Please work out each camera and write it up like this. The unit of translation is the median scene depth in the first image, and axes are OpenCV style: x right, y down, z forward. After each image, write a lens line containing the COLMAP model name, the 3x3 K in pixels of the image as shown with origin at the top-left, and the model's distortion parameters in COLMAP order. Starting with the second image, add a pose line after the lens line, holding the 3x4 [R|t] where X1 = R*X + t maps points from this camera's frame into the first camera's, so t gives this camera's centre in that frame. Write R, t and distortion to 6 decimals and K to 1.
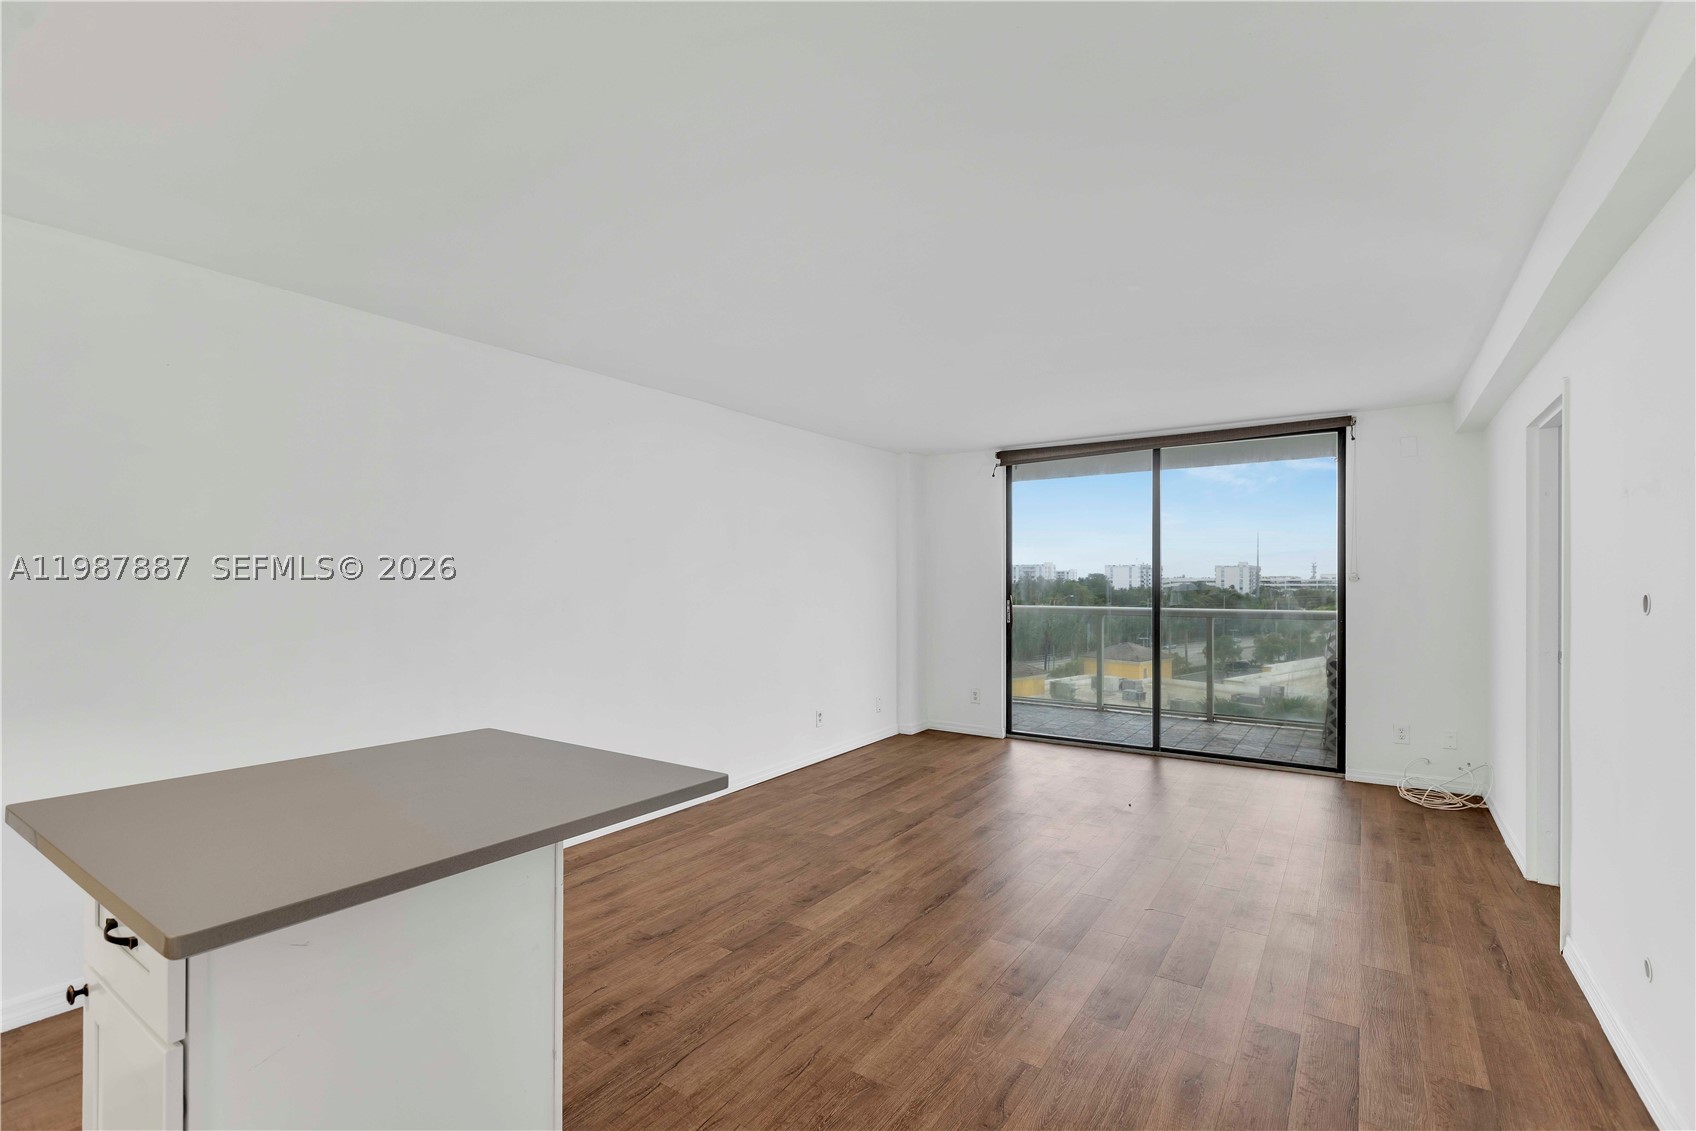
lens RADIAL K [[761.6, 0, 848.5], [0, 761.6, 577.9], [0, 0, 1]] dist [-0.000468, 0.000508]
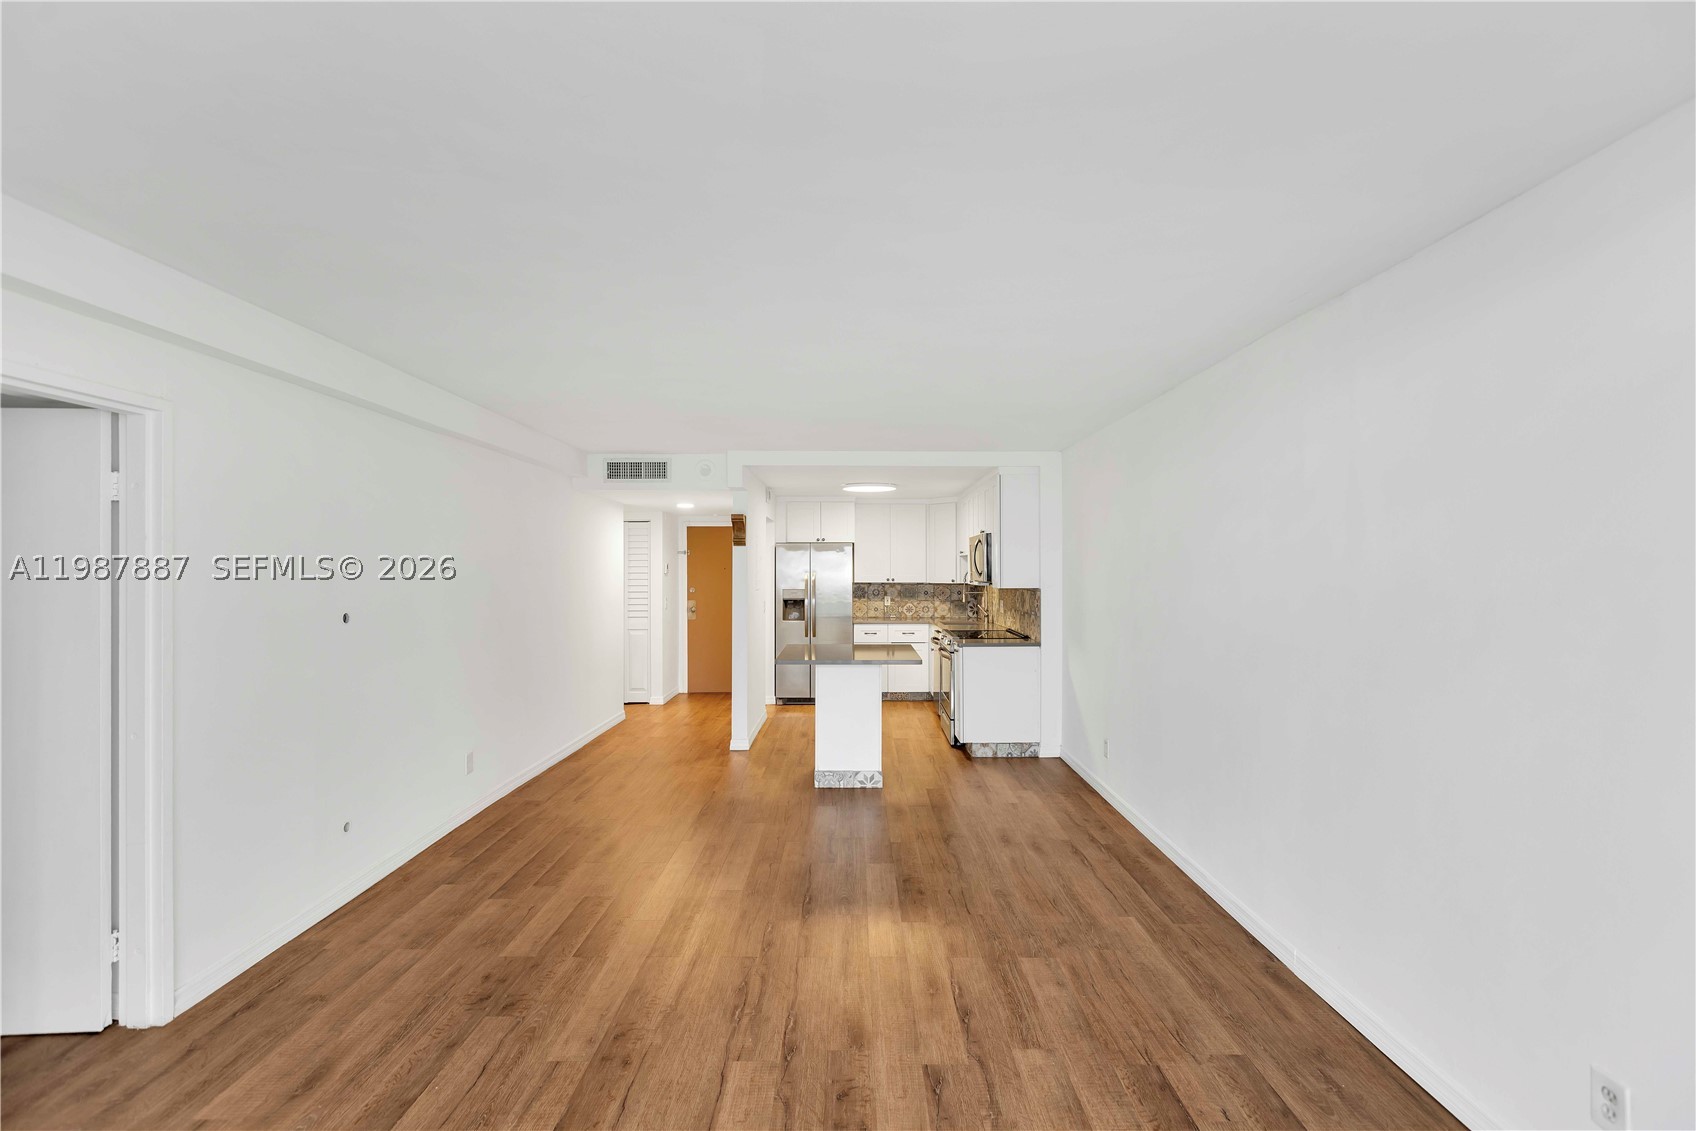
lens RADIAL K [[761.6, 0, 853.5], [0, 761.6, 566.2], [0, 0, 1]] dist [-0.000468, 0.000508]
pose [[-0.827732, -0.001789, -0.561120, 0.401935], [0.002504, 0.999973, -0.006882, -0.026347], [0.561118, -0.007102, -0.827706, 1.167215]]
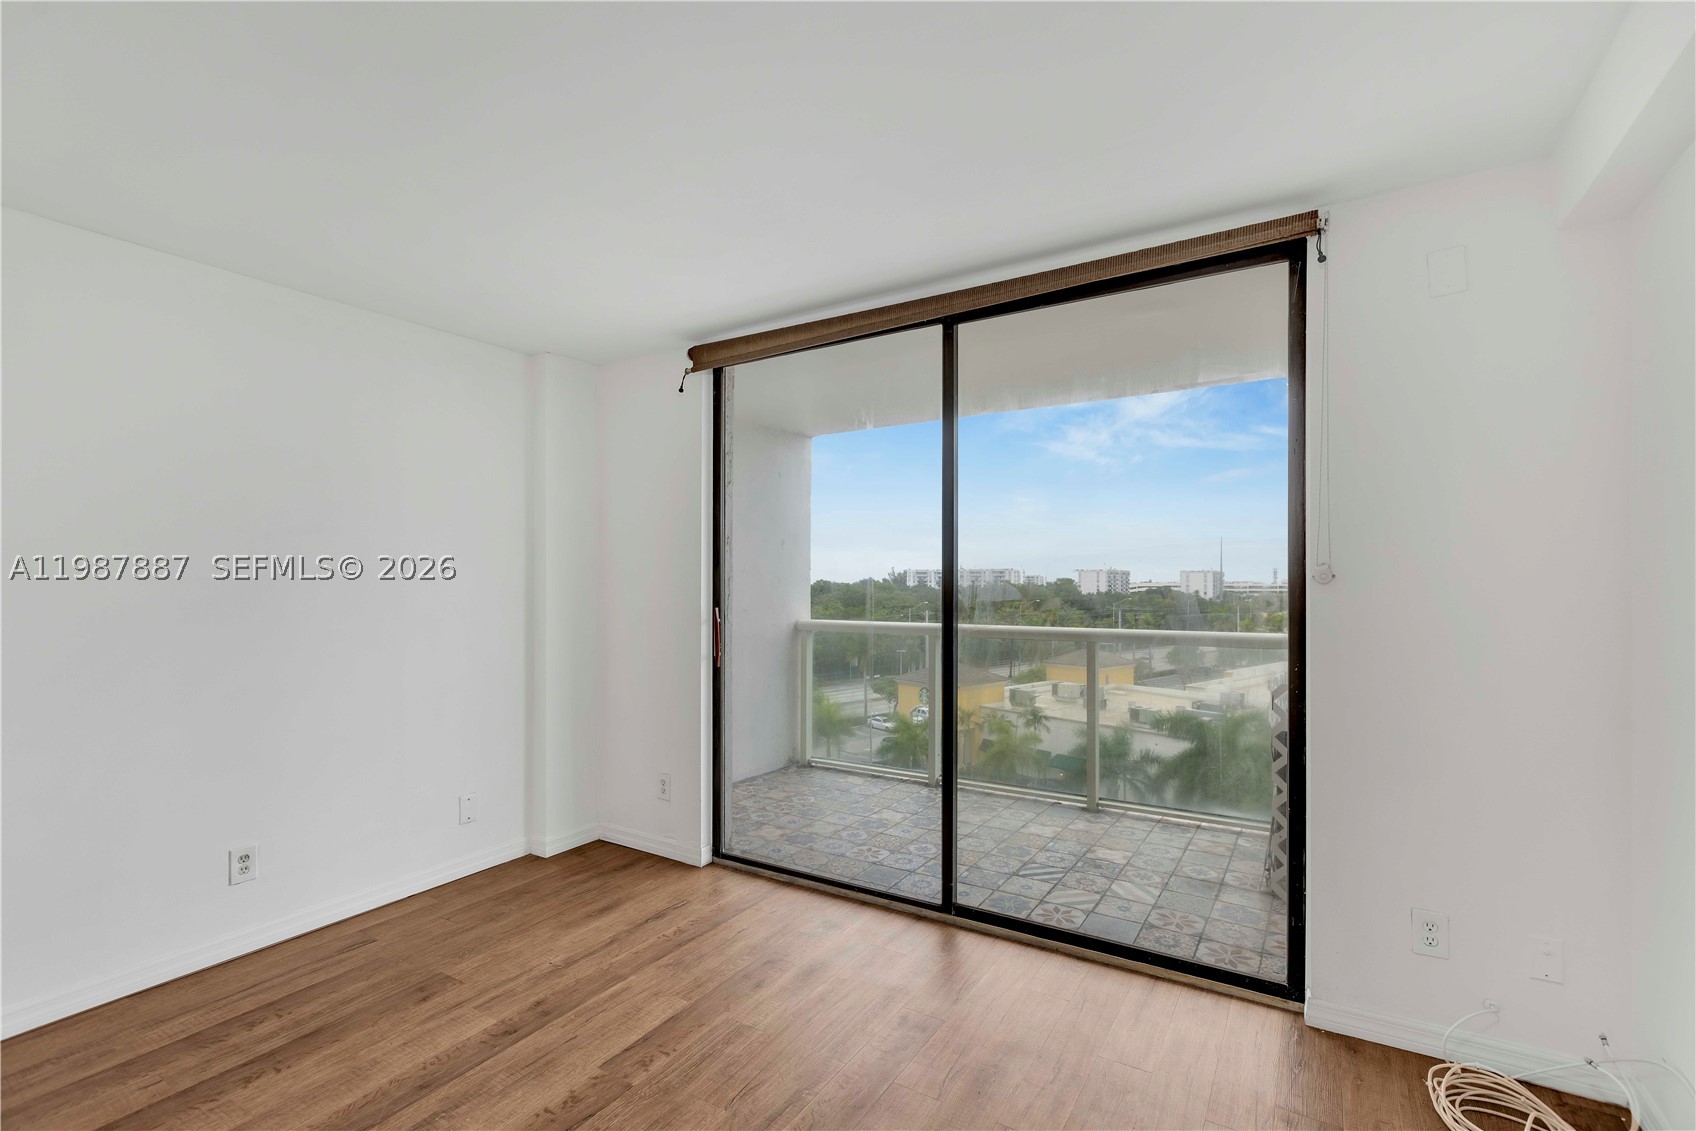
lens RADIAL K [[761.6, 0, 856.0], [0, 761.6, 576.0], [0, 0, 1]] dist [-0.000468, 0.000508]
pose [[0.998955, 0.002781, 0.045626, 0.354291], [-0.002417, 0.999965, -0.008030, 0.004958], [-0.045647, 0.007911, 0.998926, 0.542345]]
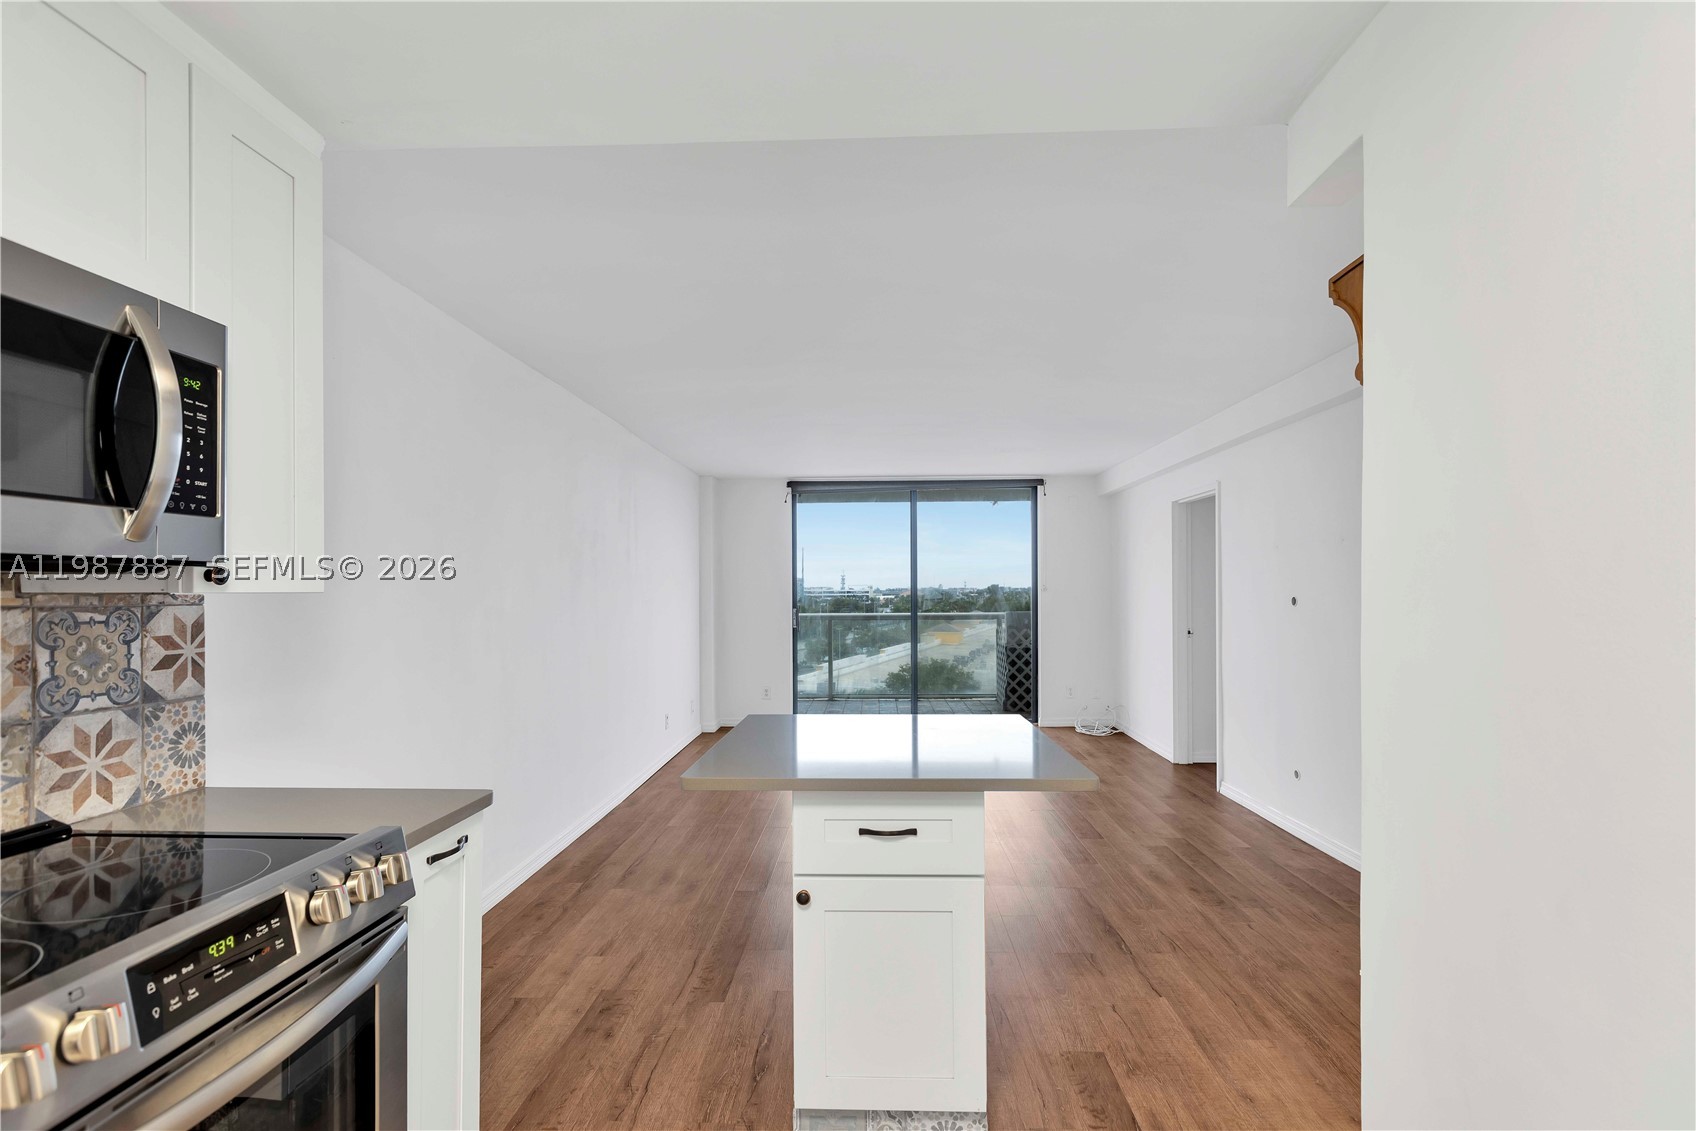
lens RADIAL K [[761.6, 0, 852.1], [0, 761.6, 590.1], [0, 0, 1]] dist [-0.000468, 0.000508]
pose [[0.846591, -0.003342, 0.532233, -0.417974], [0.002861, 0.999994, 0.001727, -0.001238], [-0.532236, 0.000061, 0.846596, -0.048215]]
